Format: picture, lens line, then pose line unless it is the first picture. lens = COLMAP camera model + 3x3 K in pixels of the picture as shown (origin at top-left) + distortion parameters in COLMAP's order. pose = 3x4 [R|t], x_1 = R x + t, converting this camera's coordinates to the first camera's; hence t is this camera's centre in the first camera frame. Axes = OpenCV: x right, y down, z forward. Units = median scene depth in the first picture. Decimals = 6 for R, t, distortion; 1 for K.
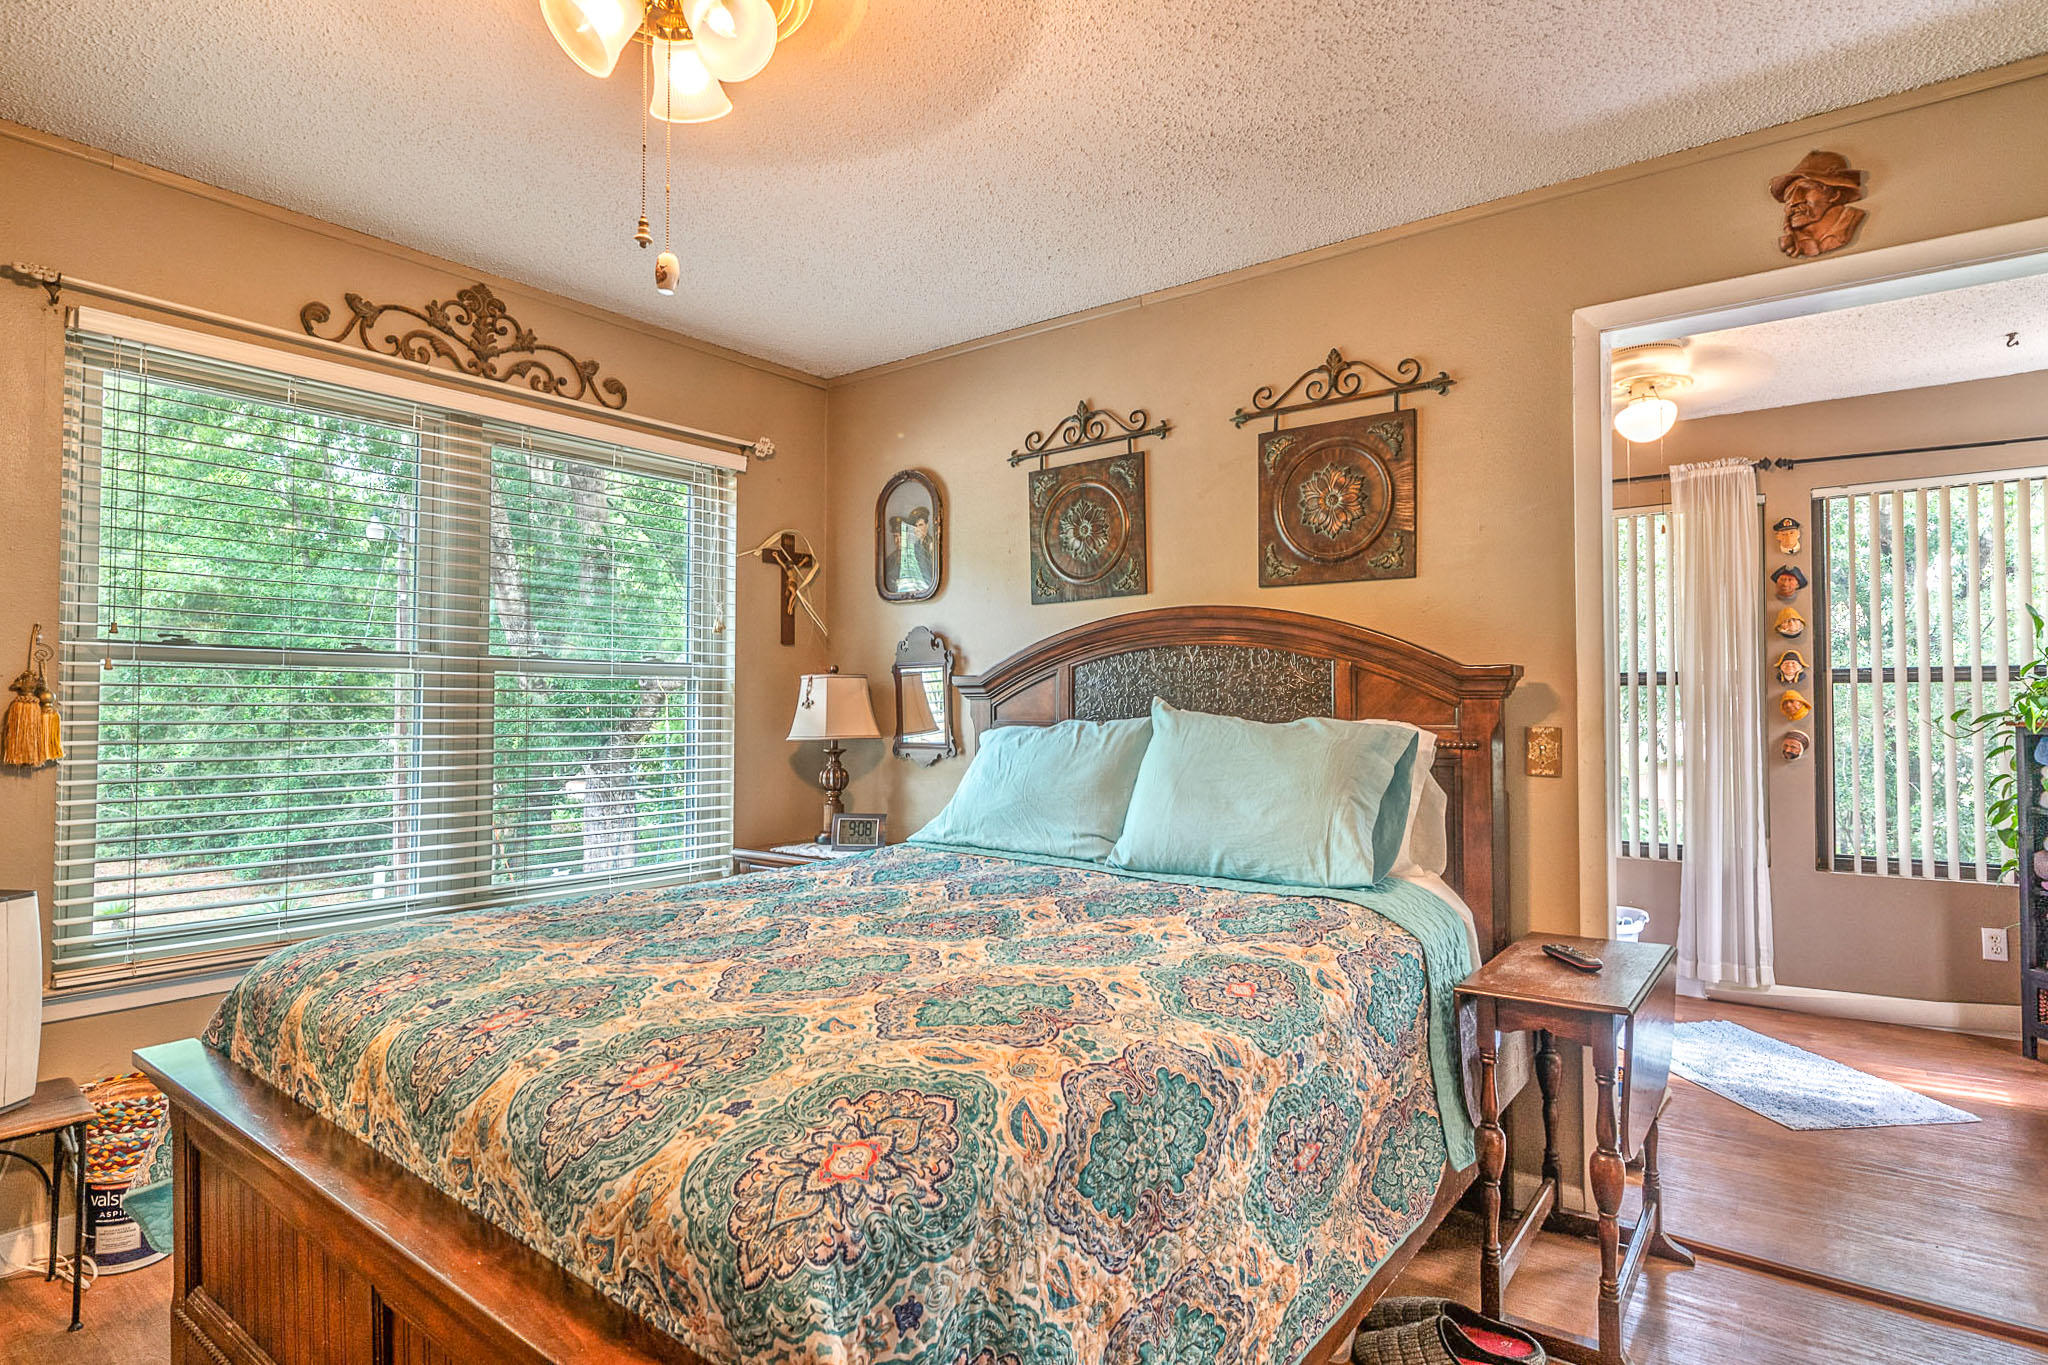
lens RADIAL K [[1080.8, 0, 1012.4], [0, 1080.8, 677.8], [0, 0, 1]] dist [-0.003942, -0.003126]
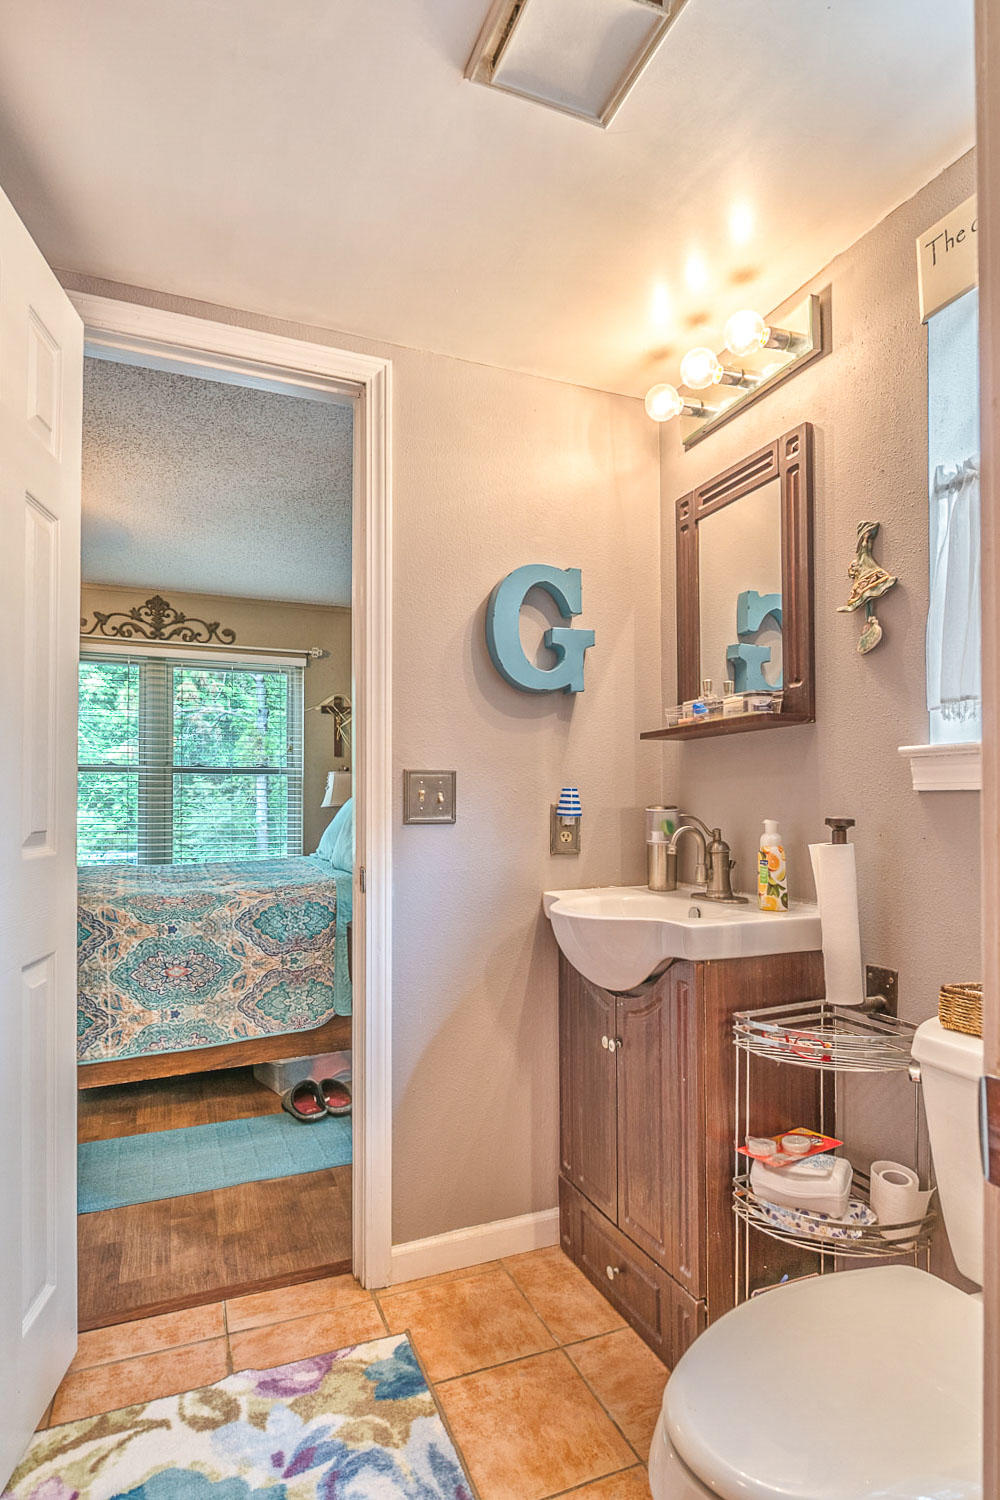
lens RADIAL K [[791.6, 0, 506.0], [0, 791.6, 800.9], [0, 0, 1]] dist [-0.003942, -0.003126]
pose [[0.874066, -0.005781, -0.485773, 0.912363], [0.017358, 0.999662, 0.019337, 0.031571], [0.485498, -0.025334, 0.873871, -0.066378]]
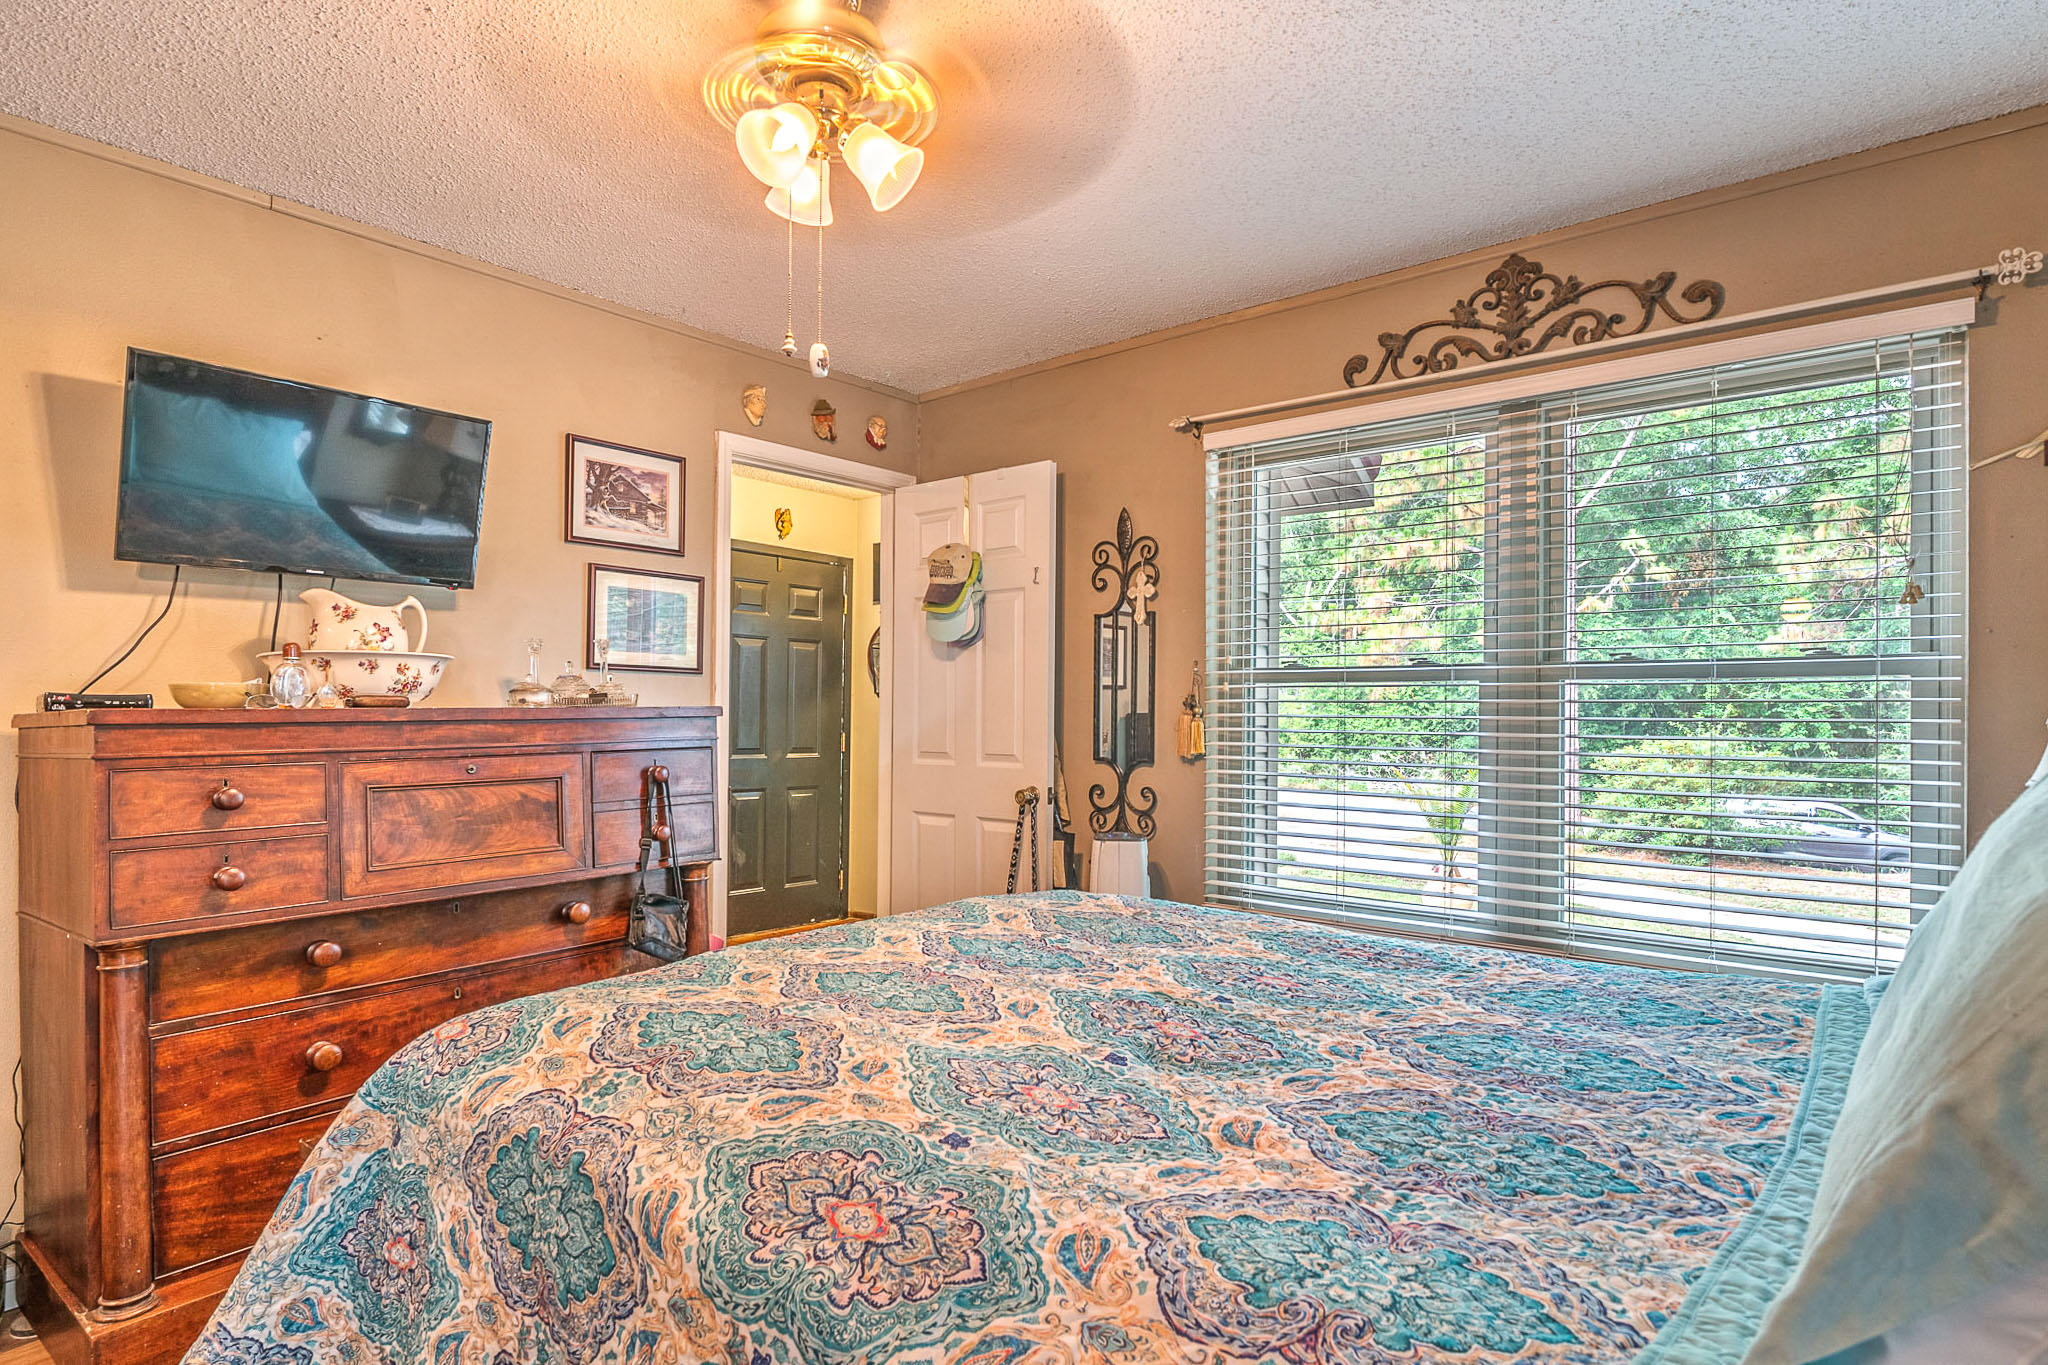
lens RADIAL K [[1080.8, 0, 1020.2], [0, 1080.8, 700.0], [0, 0, 1]] dist [-0.003942, -0.003126]
pose [[-0.030865, -0.014799, -0.999414, 0.429901], [0.019941, 0.999682, -0.015418, 0.015601], [0.999325, -0.020405, -0.030560, 0.614521]]
